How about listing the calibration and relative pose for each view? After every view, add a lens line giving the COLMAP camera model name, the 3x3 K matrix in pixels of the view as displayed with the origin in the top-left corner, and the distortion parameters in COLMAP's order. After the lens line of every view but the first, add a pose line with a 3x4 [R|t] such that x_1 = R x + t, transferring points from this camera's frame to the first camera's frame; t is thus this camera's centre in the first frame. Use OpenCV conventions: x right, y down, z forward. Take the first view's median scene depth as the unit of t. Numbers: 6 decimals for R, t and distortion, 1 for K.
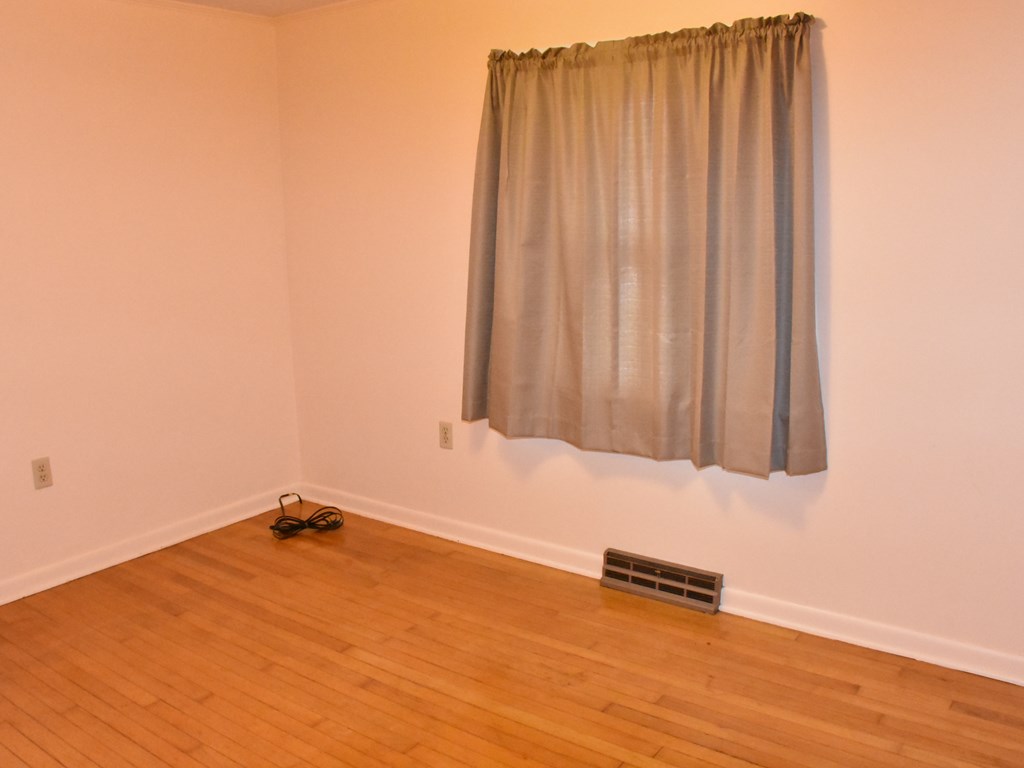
lens RADIAL K [[896.0, 0, 510.2], [0, 896.0, 383.6], [0, 0, 1]] dist [-0.126244, 0.043463]
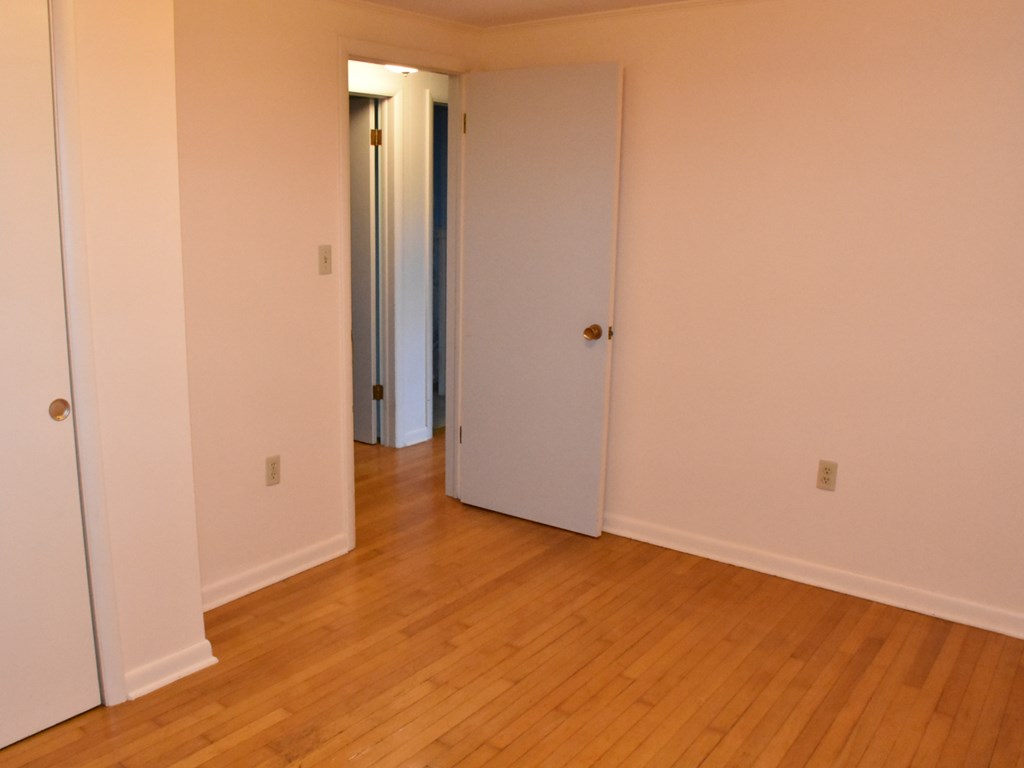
lens RADIAL K [[896.0, 0, 508.1], [0, 896.0, 383.0], [0, 0, 1]] dist [-0.126244, 0.043463]
pose [[0.017734, 0.225298, -0.974128, 0.435327], [-0.236791, 0.947511, 0.214832, -0.133452], [0.971399, 0.226855, 0.070152, 0.548548]]
